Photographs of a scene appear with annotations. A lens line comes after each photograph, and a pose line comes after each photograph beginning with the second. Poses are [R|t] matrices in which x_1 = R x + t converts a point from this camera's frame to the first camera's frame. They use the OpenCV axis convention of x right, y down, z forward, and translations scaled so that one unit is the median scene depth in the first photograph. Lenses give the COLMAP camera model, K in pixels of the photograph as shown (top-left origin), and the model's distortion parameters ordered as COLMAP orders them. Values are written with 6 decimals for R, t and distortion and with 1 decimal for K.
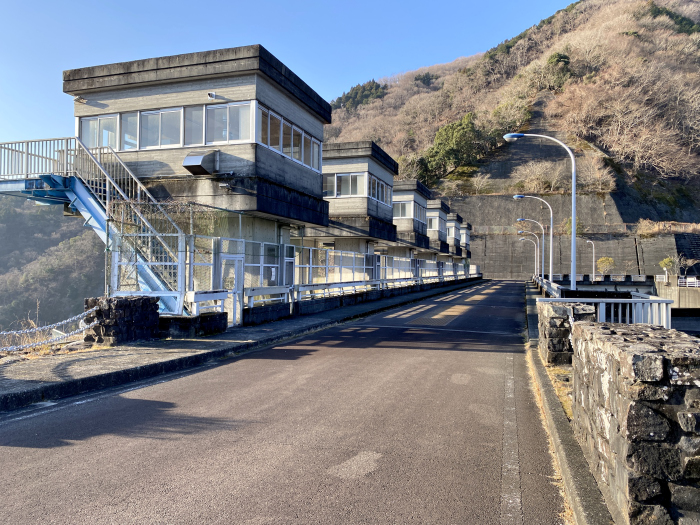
lens RADIAL K [[529.1, 0, 350.0], [0, 529.1, 262.5], [0, 0, 1]] dist [0.022229, -0.001957]
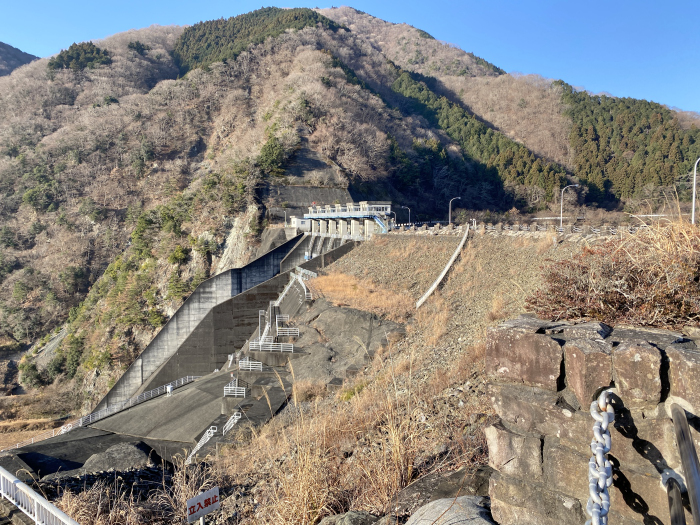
lens RADIAL K [[517.4, 0, 350.0], [0, 517.4, 262.5], [0, 0, 1]] dist [0.030746, -0.050714]
pose [[0.806971, -0.054099, 0.588108, -0.727319], [-0.001375, 0.995621, 0.093473, -0.019062], [-0.590590, -0.076239, 0.803363, -0.714876]]
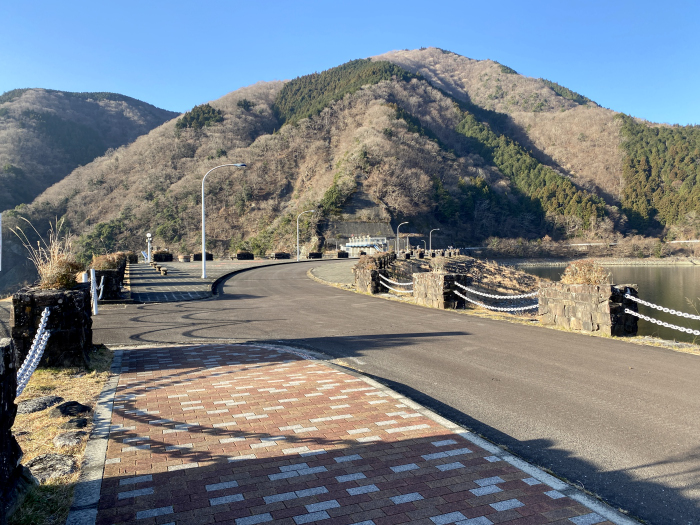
lens RADIAL K [[517.4, 0, 350.0], [0, 517.4, 262.5], [0, 0, 1]] dist [0.030746, -0.050714]
pose [[0.905076, -0.024352, 0.424551, -0.806638], [0.008079, 0.999164, 0.040088, -0.023923], [-0.425172, -0.032853, 0.904516, -1.301062]]
